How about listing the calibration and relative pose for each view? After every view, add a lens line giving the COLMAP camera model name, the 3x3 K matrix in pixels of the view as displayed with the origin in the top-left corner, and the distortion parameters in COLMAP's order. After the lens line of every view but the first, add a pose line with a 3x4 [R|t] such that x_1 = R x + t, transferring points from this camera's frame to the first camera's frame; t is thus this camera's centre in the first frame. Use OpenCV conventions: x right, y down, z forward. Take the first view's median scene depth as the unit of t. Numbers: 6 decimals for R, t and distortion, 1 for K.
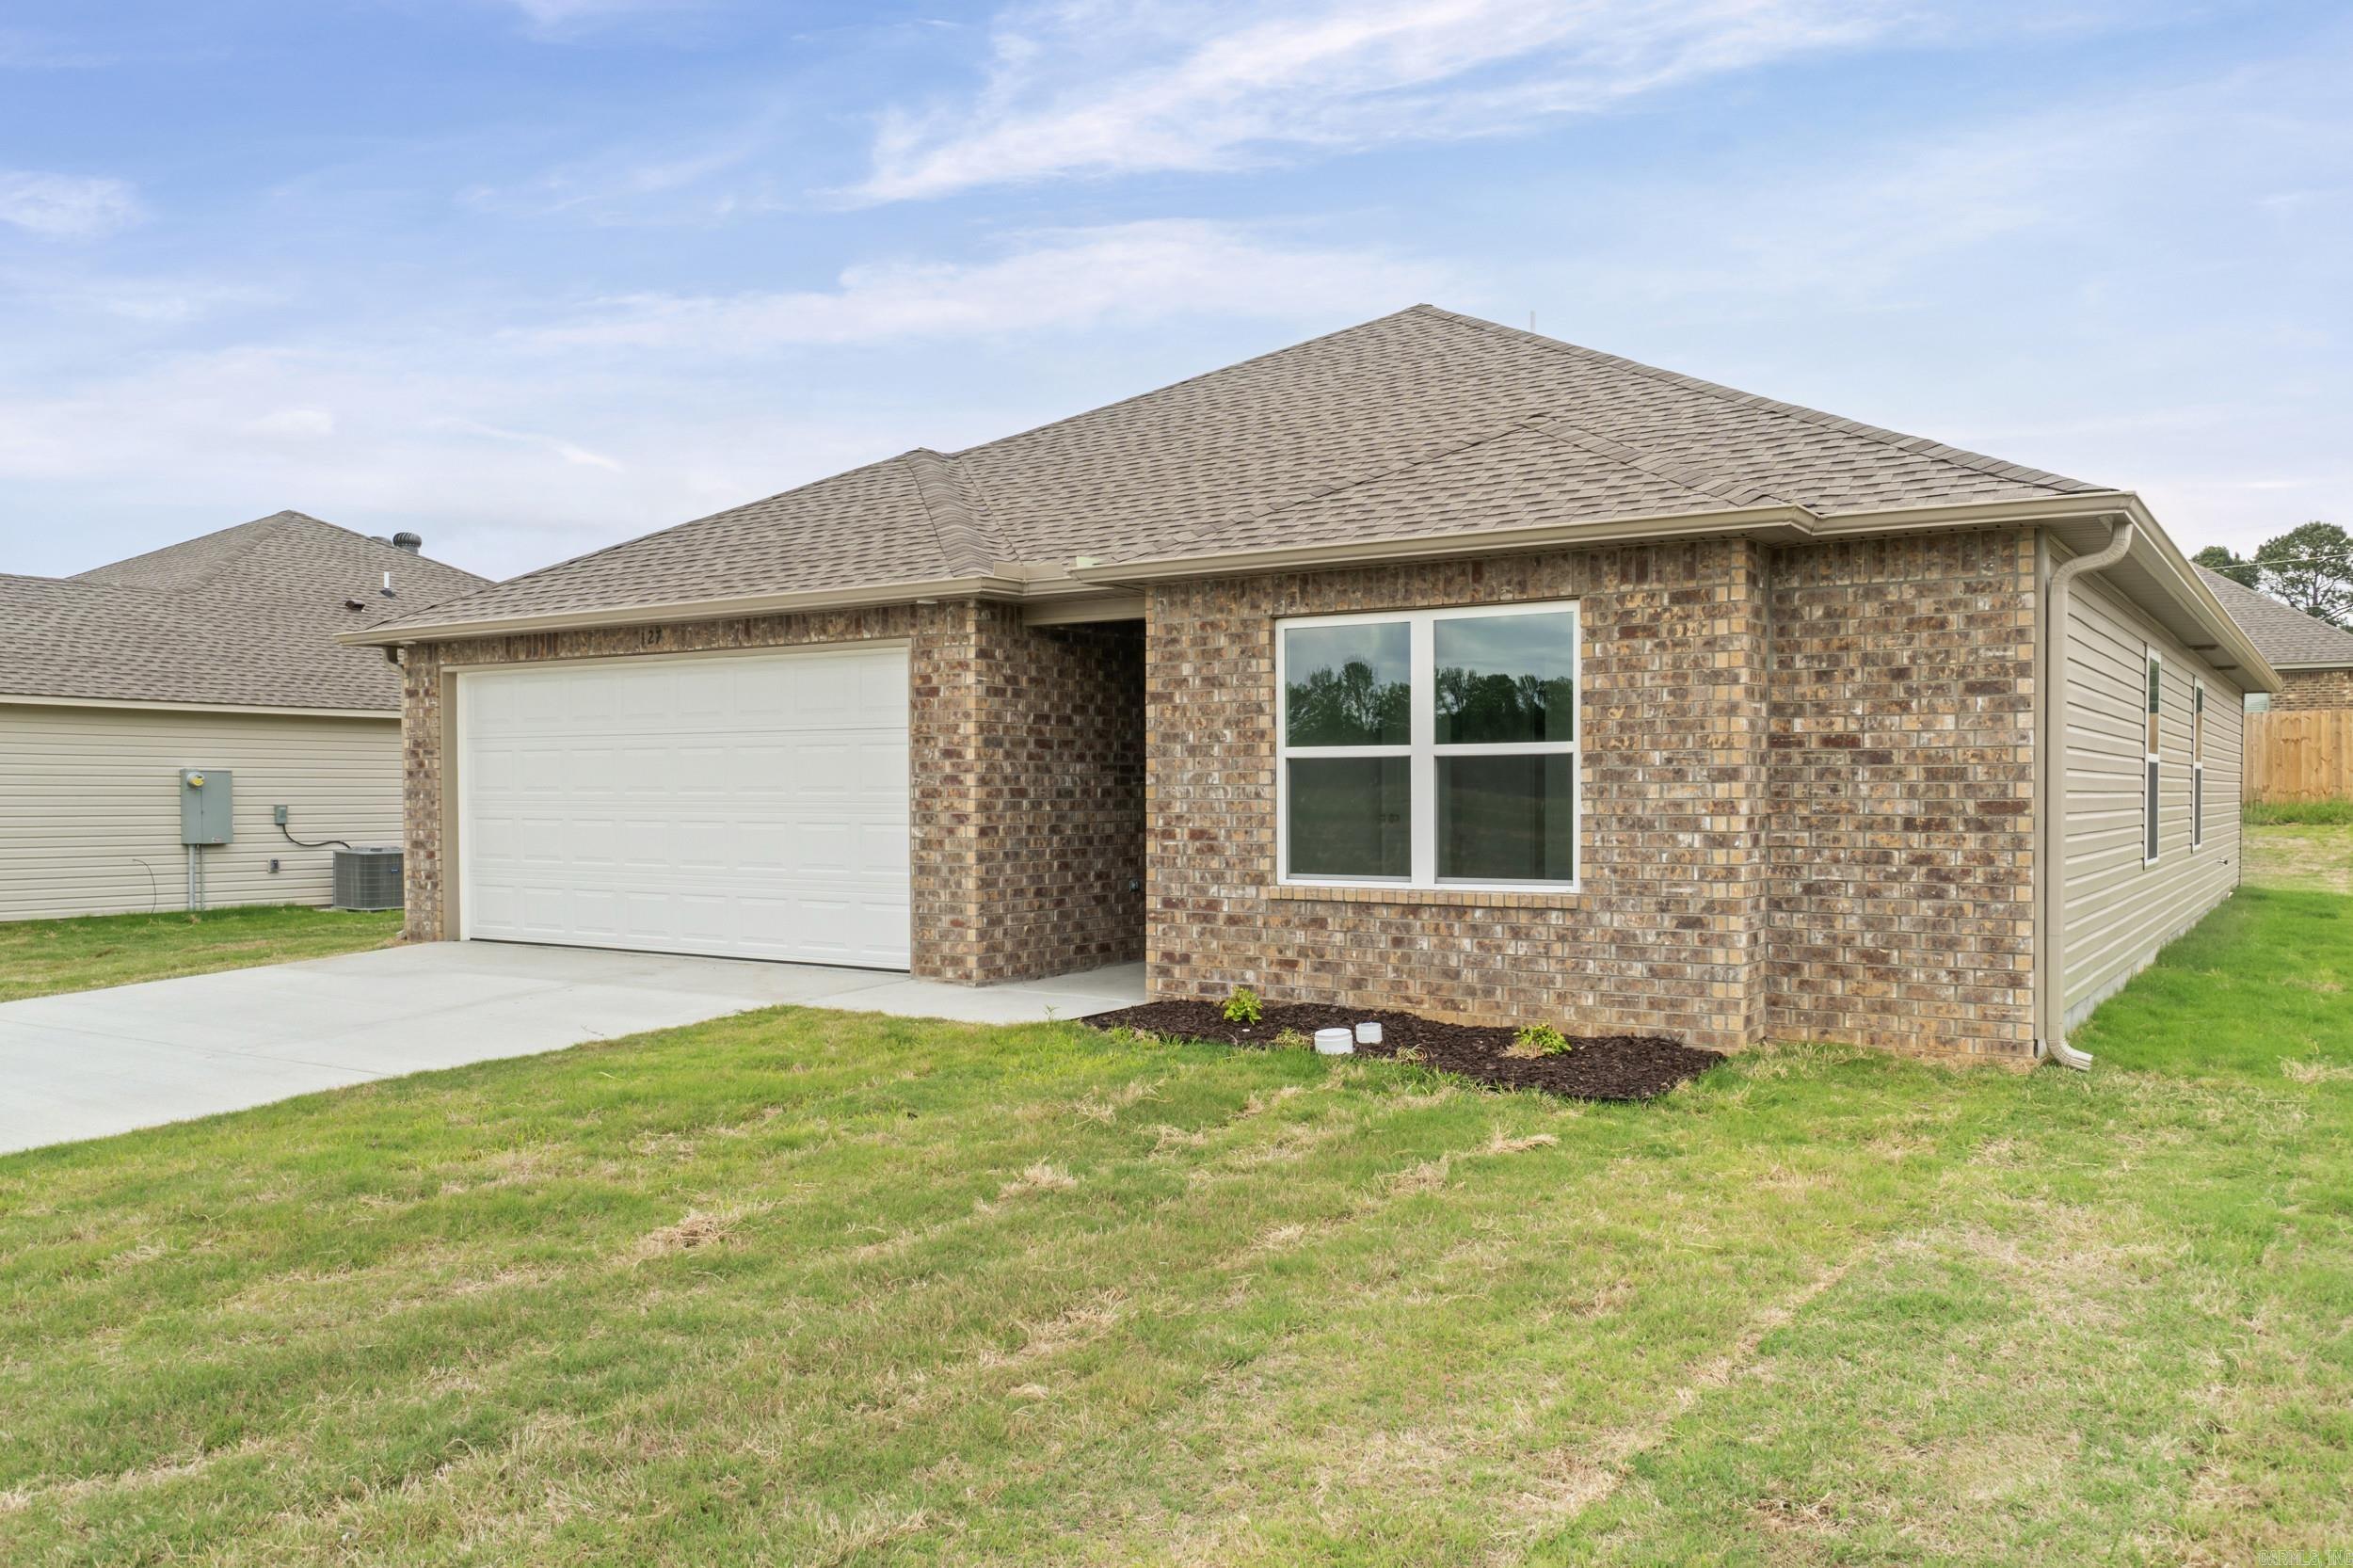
lens RADIAL K [[1808.4, 0, 1192.6], [0, 1808.4, 858.0], [0, 0, 1]] dist [-0.000582, 0.007128]
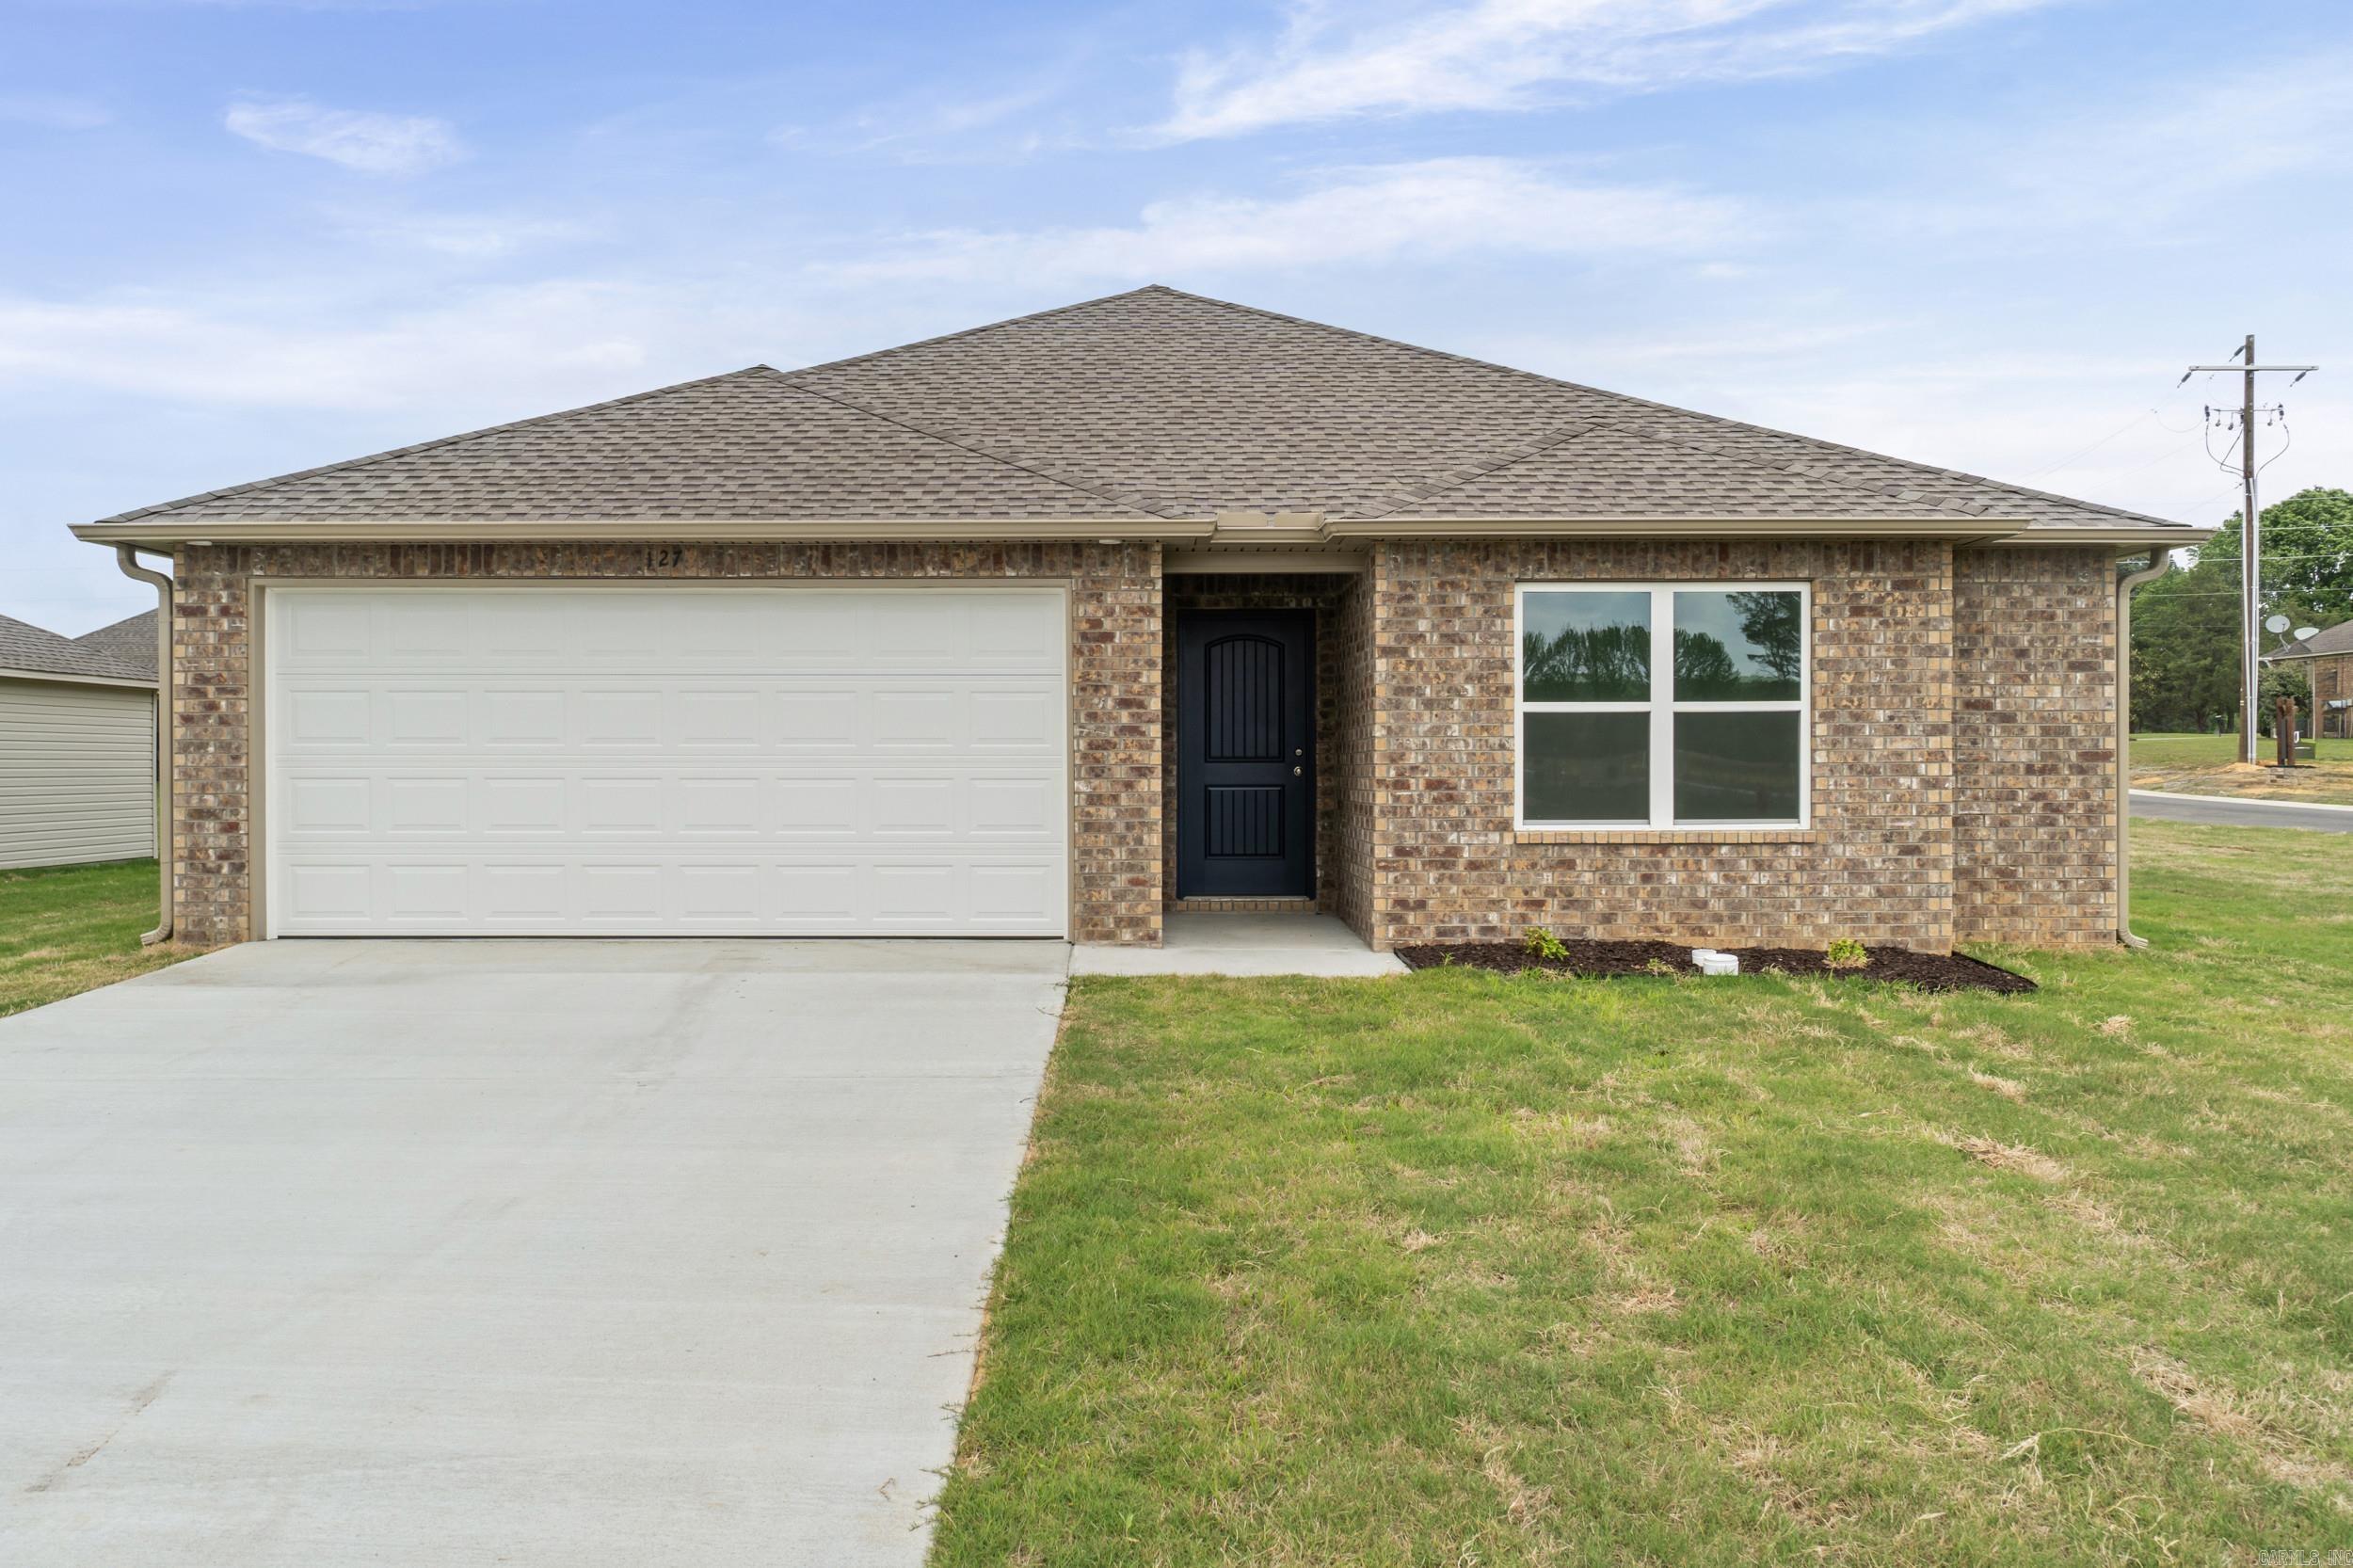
lens RADIAL K [[1808.4, 0, 1082.0], [0, 1808.4, 790.5], [0, 0, 1]] dist [-0.000582, 0.007128]
pose [[0.833788, -0.007387, 0.552035, -0.763700], [0.020266, 0.999646, -0.017233, 0.004377], [-0.551712, 0.025556, 0.833643, 0.252391]]
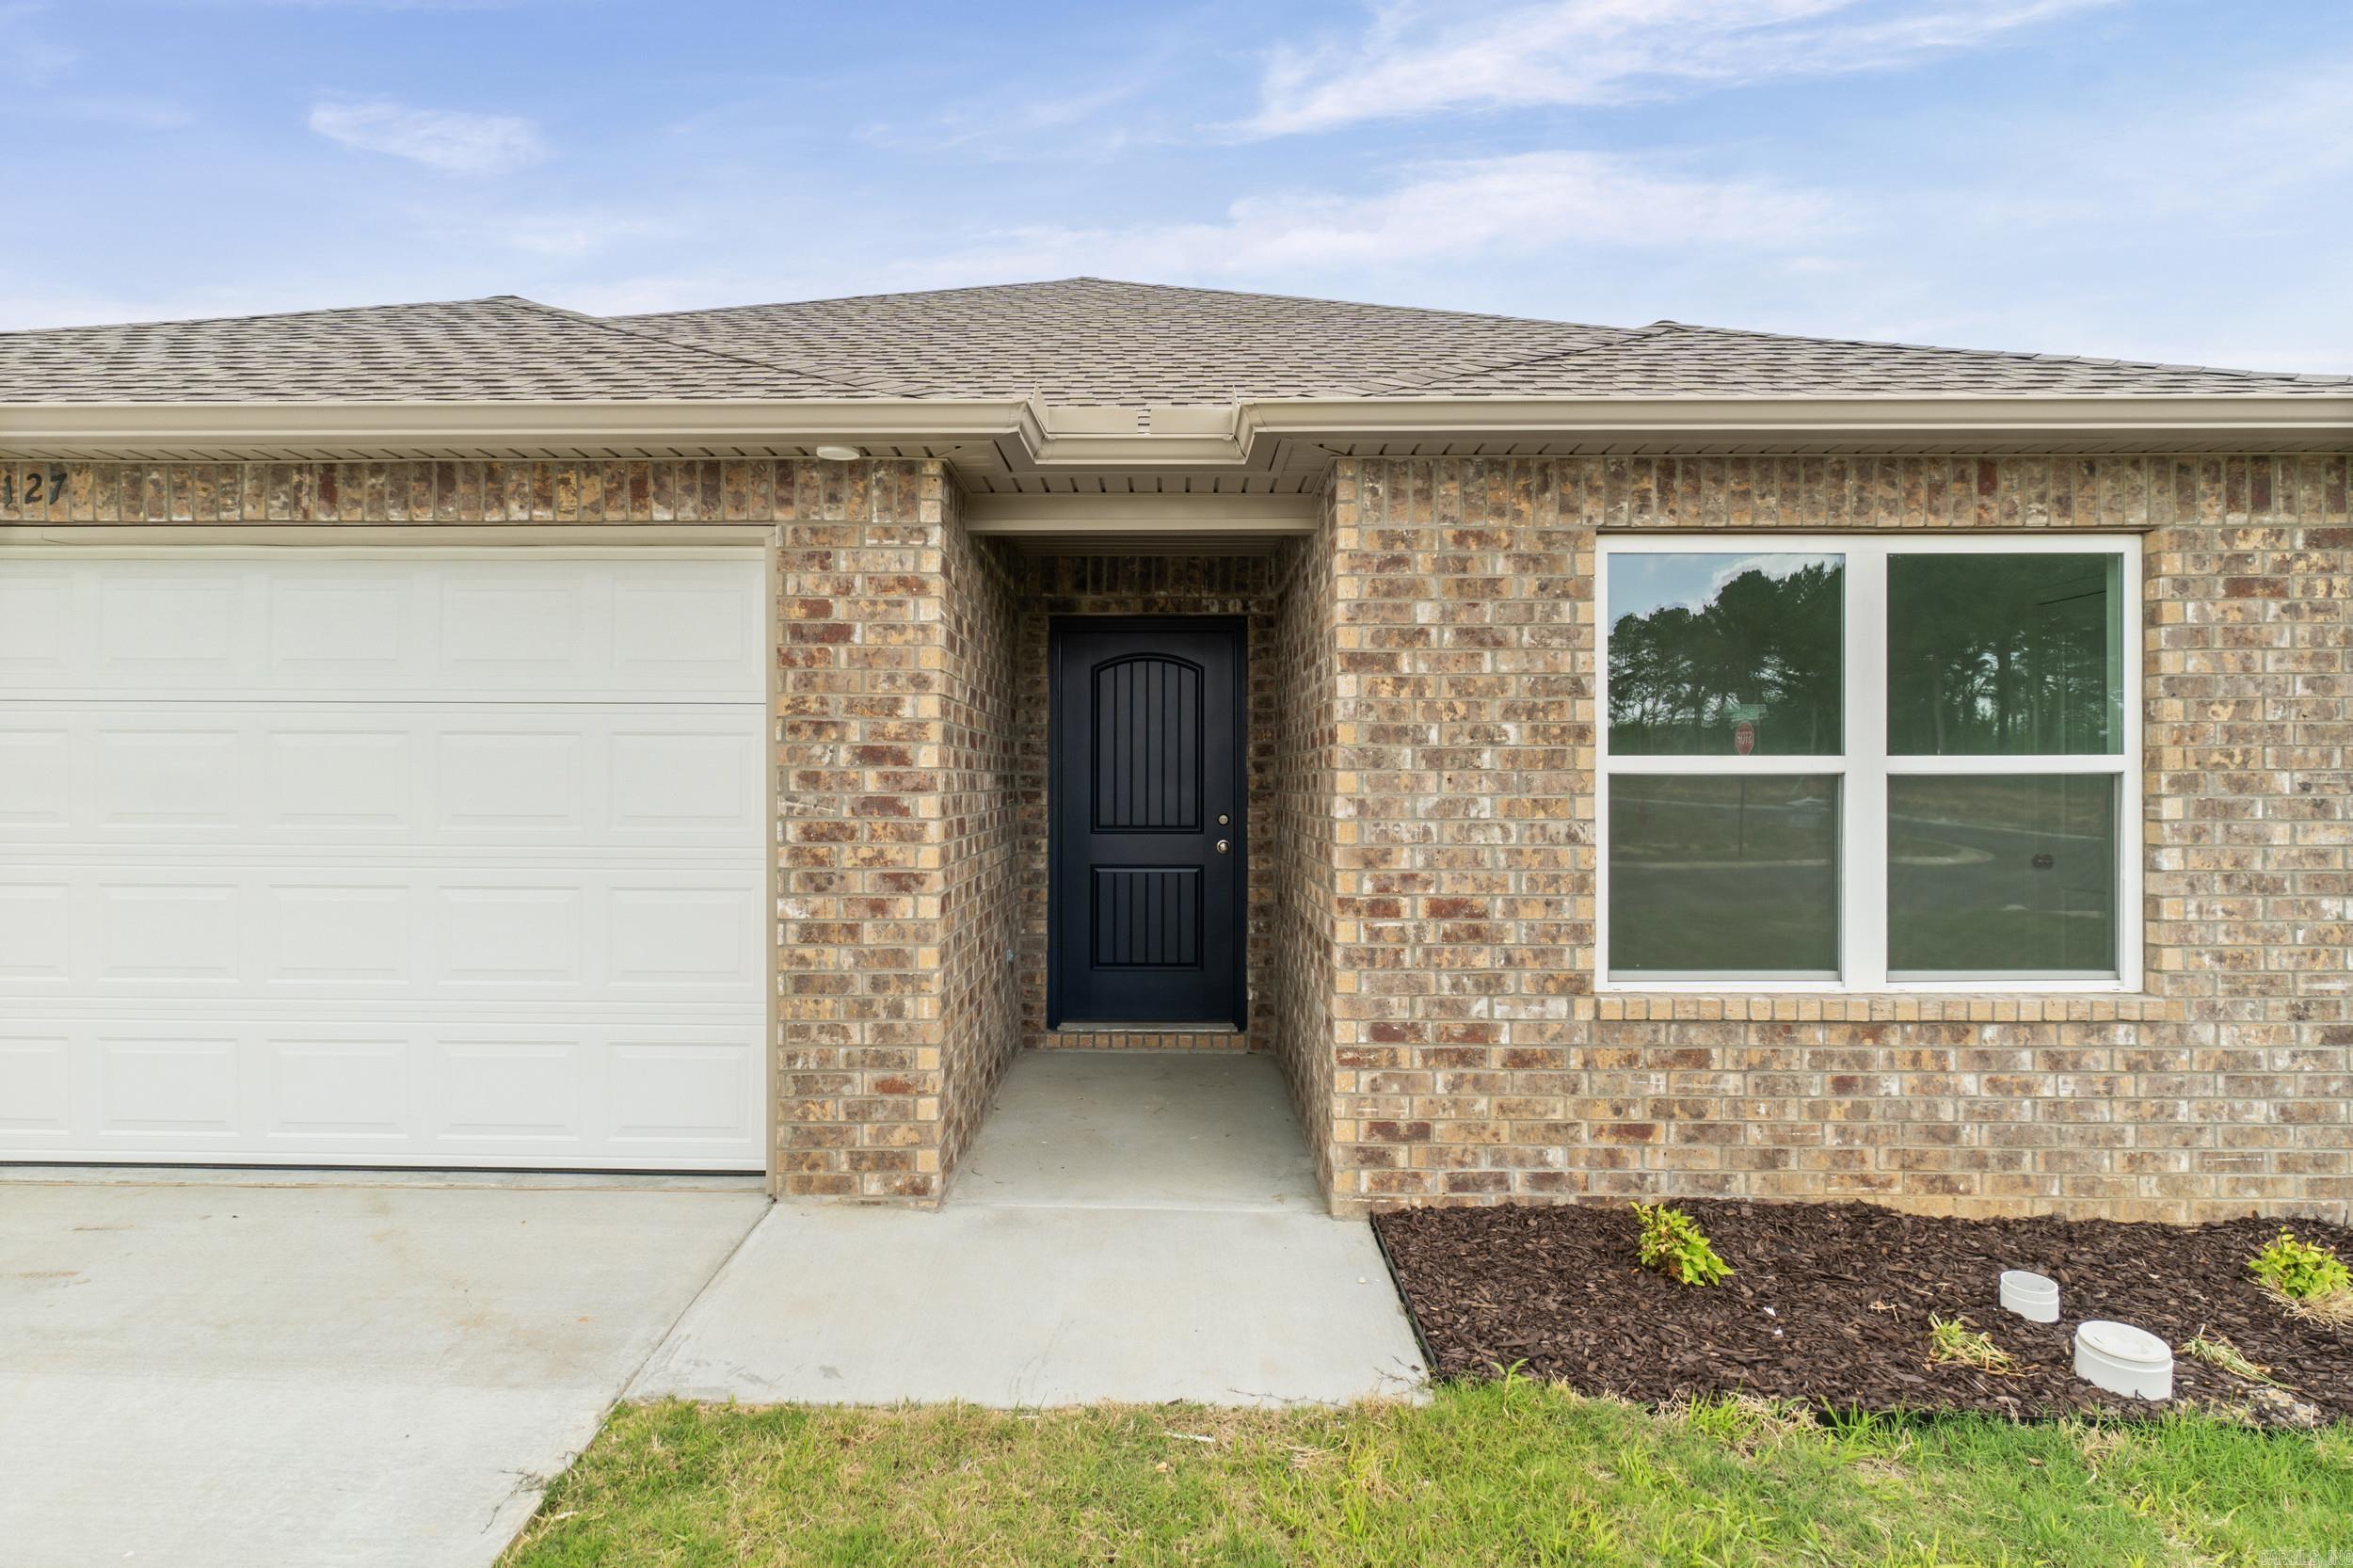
lens RADIAL K [[1188.3, 0, 1292.3], [0, 1188.3, 715.1], [0, 0, 1]] dist [-0.005840, 0.004582]
pose [[0.846559, 0.003483, 0.532283, -0.240630], [0.016212, 0.999346, -0.032323, -0.063436], [-0.532048, 0.035993, 0.845949, 0.734474]]
